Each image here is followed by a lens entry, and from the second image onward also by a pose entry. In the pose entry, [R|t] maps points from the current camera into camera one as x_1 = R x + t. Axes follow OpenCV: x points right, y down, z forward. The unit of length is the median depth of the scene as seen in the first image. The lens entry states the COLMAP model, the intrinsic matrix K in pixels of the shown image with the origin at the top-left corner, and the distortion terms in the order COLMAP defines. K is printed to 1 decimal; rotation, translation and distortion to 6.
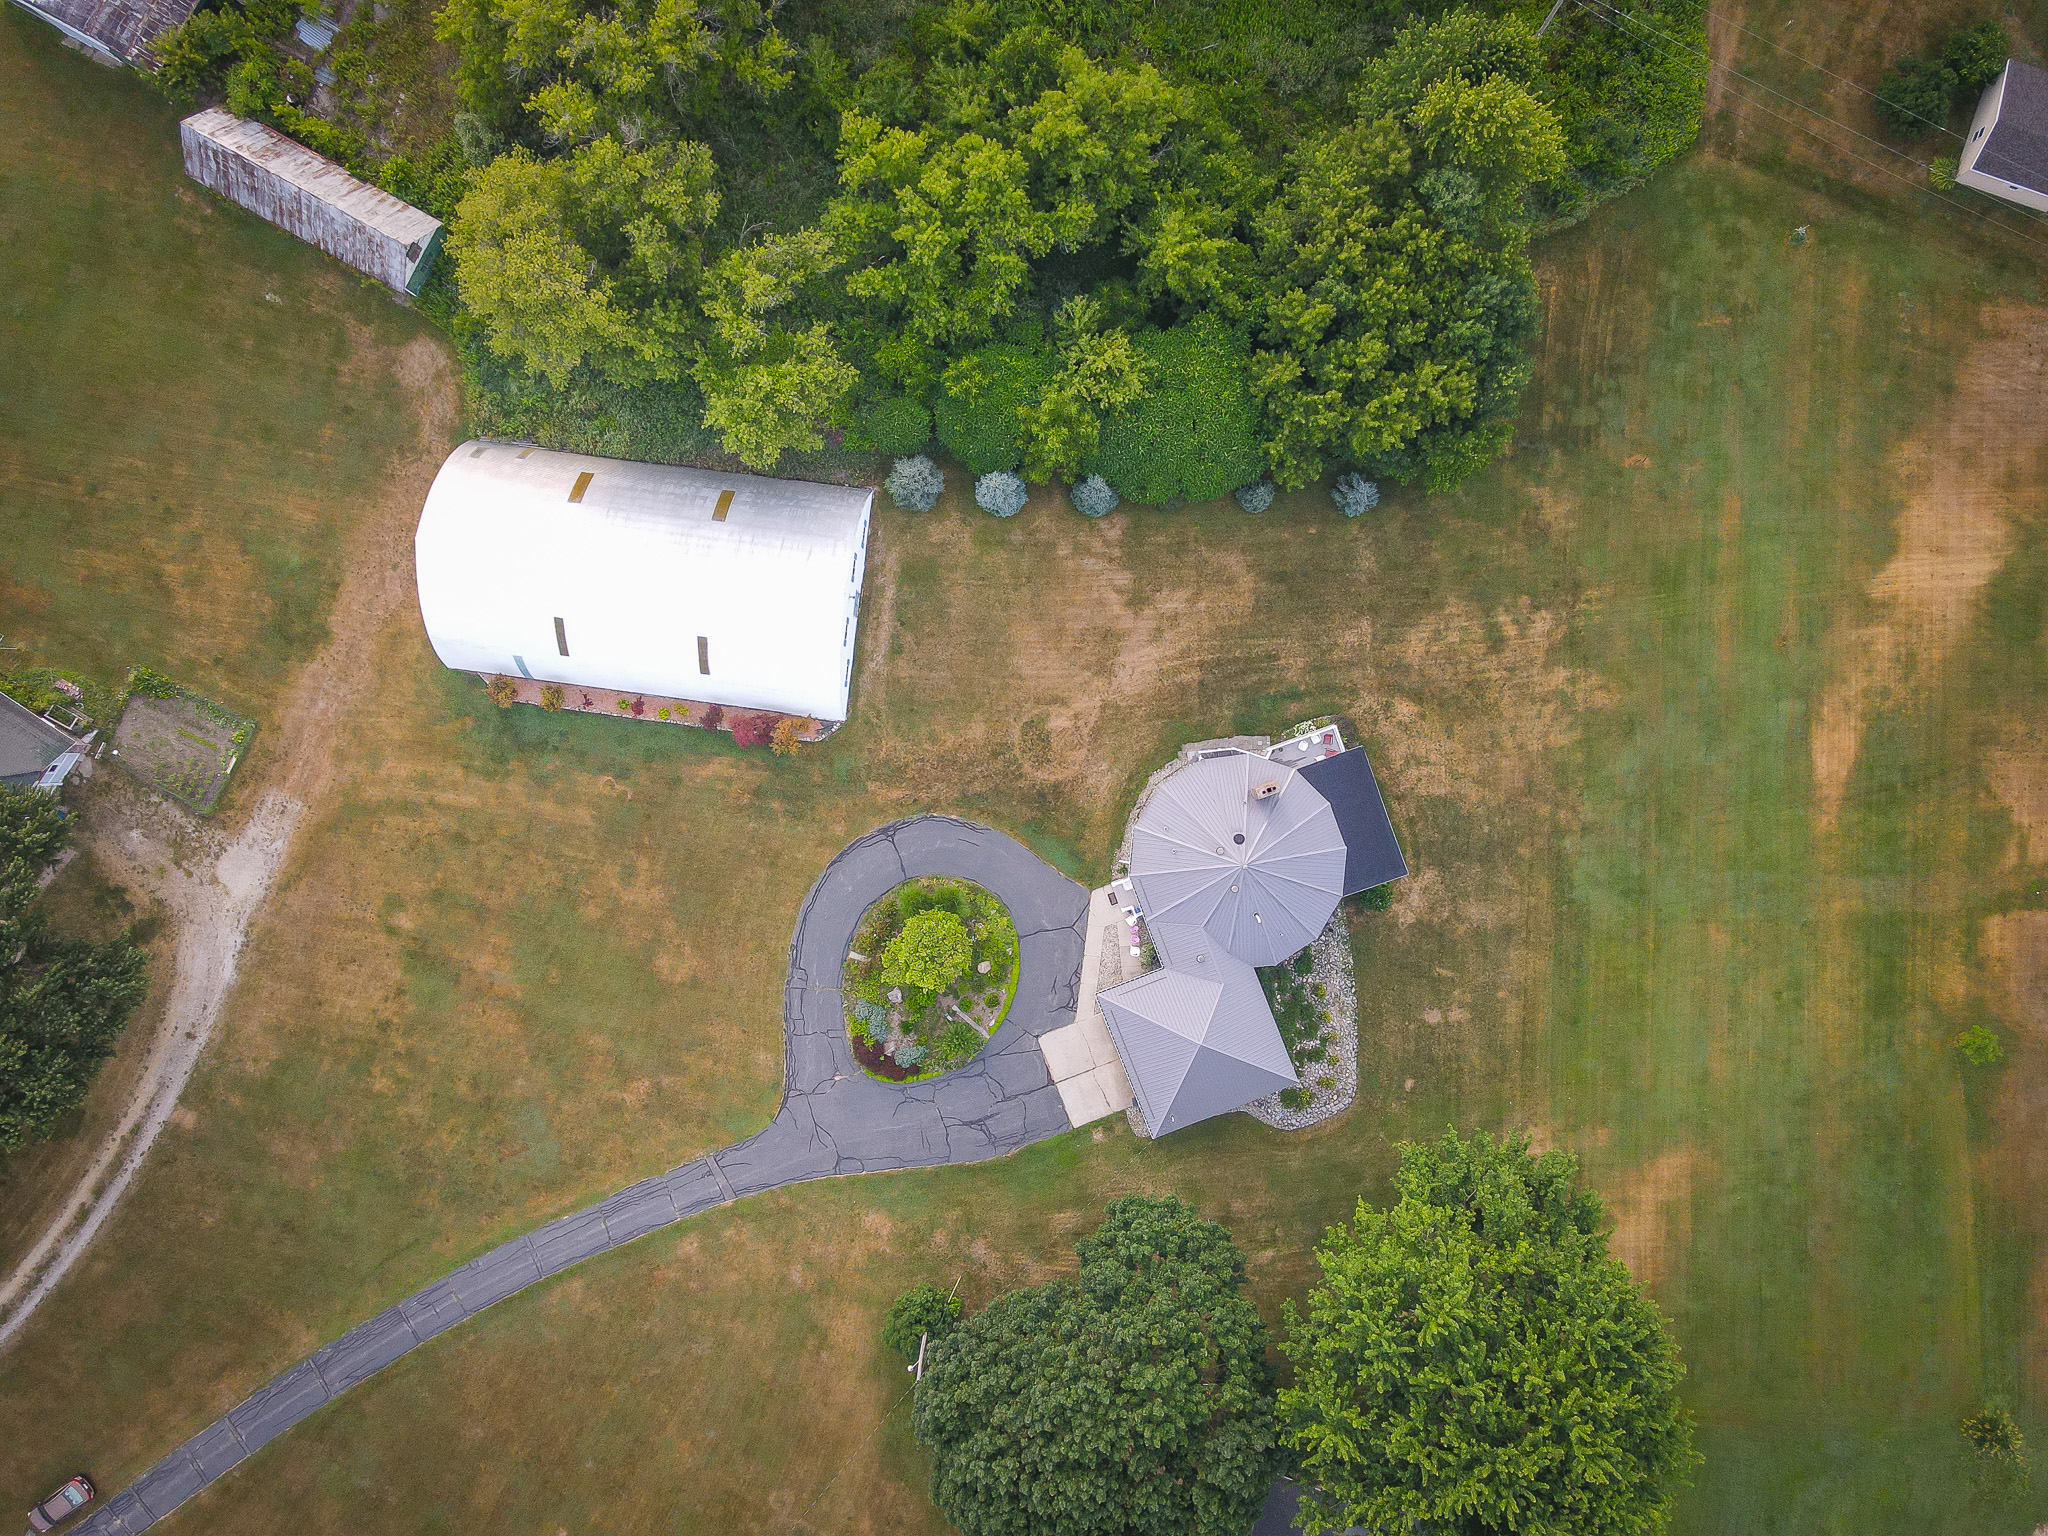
lens RADIAL K [[1499.6, 0, 1029.4], [0, 1499.6, 772.5], [0, 0, 1]] dist [0.010091, 0.015736]
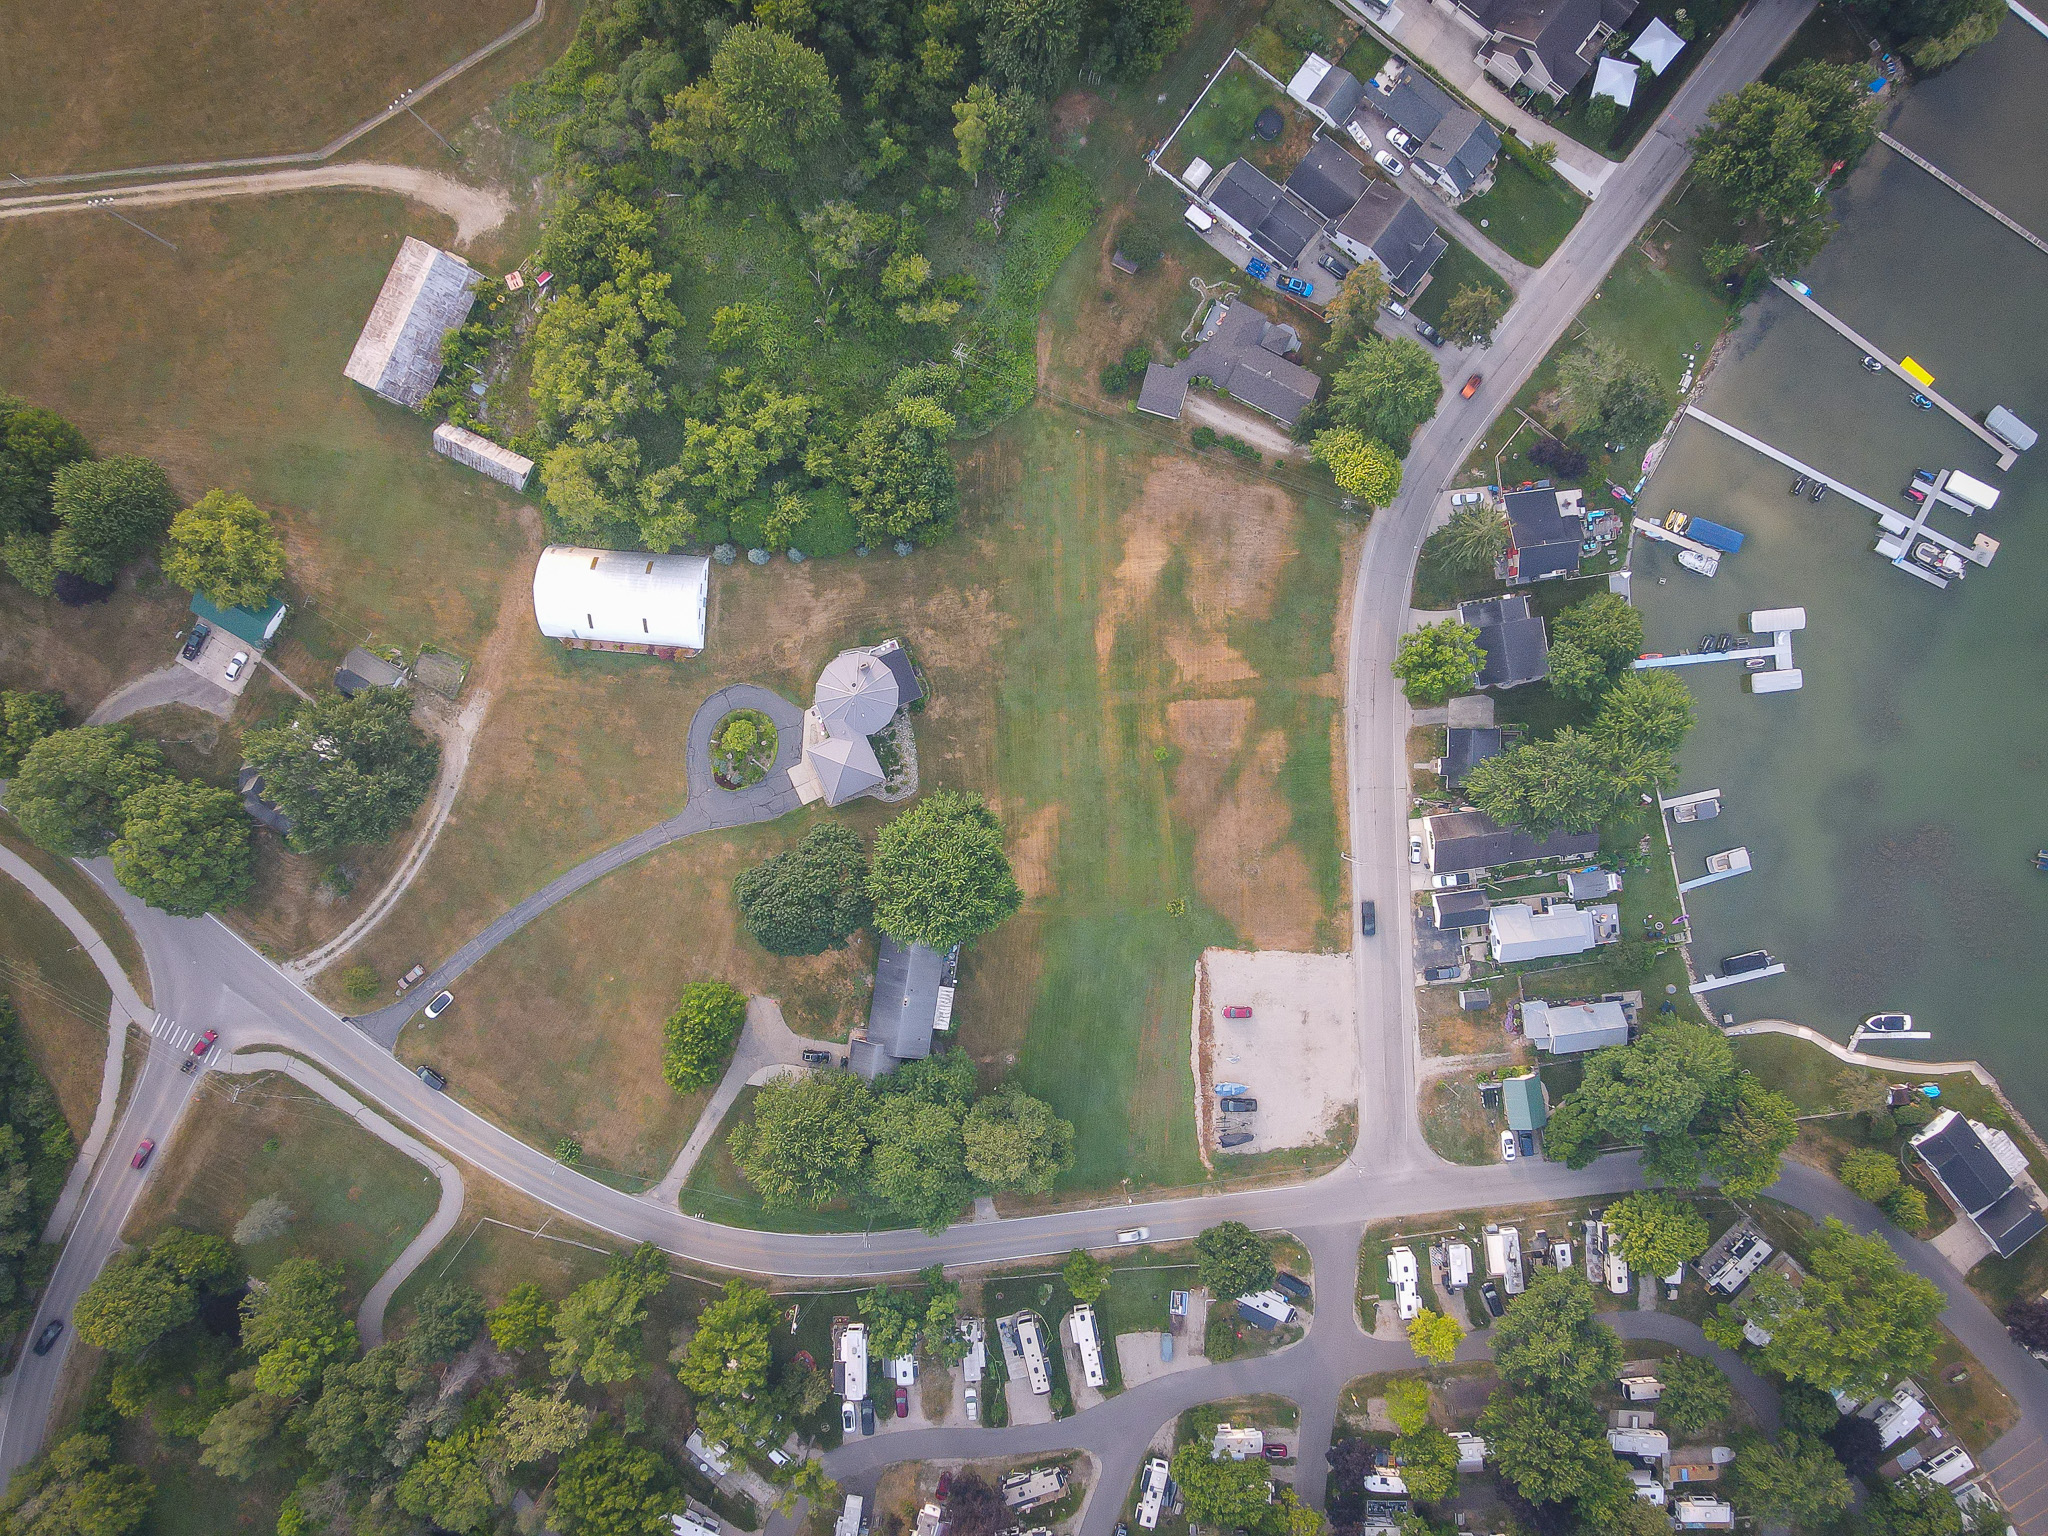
lens RADIAL K [[1499.6, 0, 1013.9], [0, 1499.6, 764.1], [0, 0, 1]] dist [0.010091, 0.015736]
pose [[0.998593, -0.053024, -0.000705, 0.386990], [0.053026, 0.998351, 0.021976, 0.130682], [-0.000462, -0.021982, 0.999758, -1.516007]]
